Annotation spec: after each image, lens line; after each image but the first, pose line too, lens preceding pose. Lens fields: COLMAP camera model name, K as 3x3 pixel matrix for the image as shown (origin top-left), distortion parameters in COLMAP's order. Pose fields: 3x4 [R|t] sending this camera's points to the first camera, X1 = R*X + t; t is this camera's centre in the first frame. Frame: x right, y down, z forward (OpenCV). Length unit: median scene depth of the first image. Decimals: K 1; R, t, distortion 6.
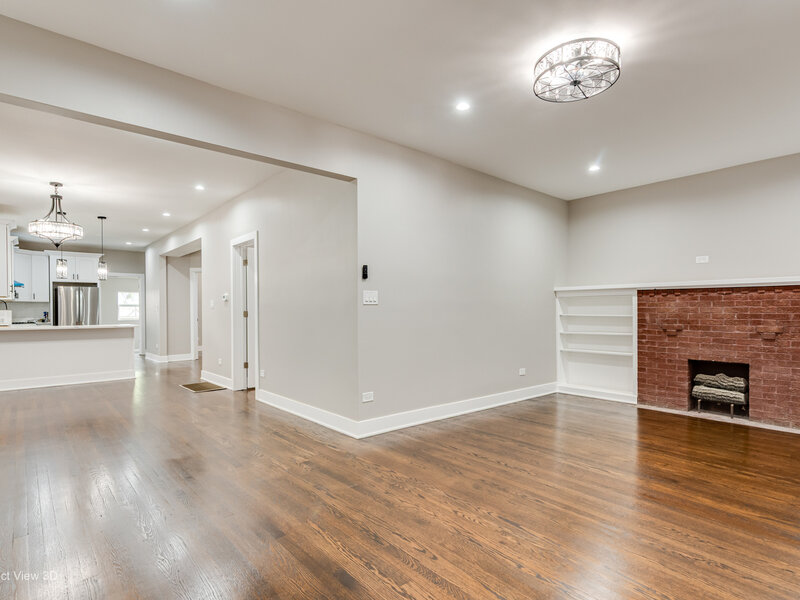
lens RADIAL K [[425.8, 0, 391.5], [0, 425.8, 308.1], [0, 0, 1]] dist [0.012764, -0.000388]
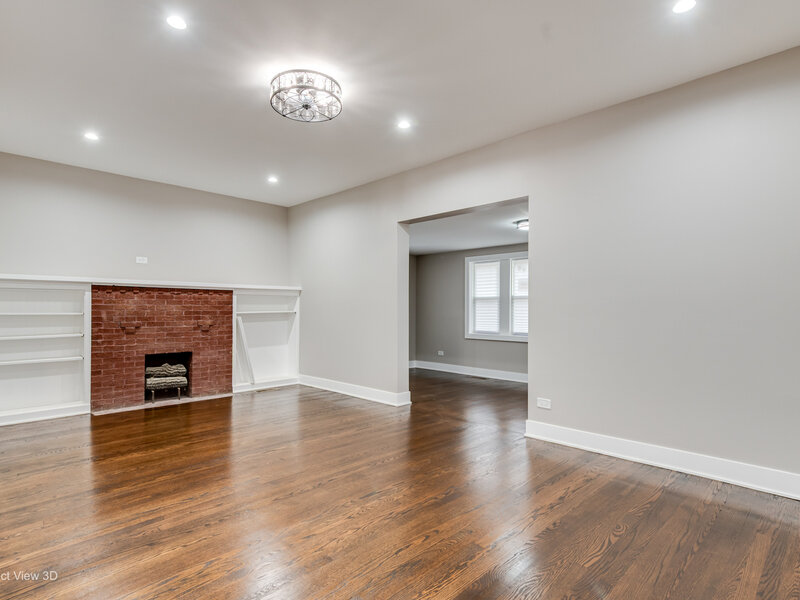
lens RADIAL K [[425.8, 0, 391.5], [0, 425.8, 308.1], [0, 0, 1]] dist [0.012764, -0.000388]
pose [[-0.073063, 0.004052, 0.997319, -0.393505], [-0.008353, 0.999954, -0.004675, 0.005699], [-0.997292, -0.008672, -0.073026, 0.475512]]
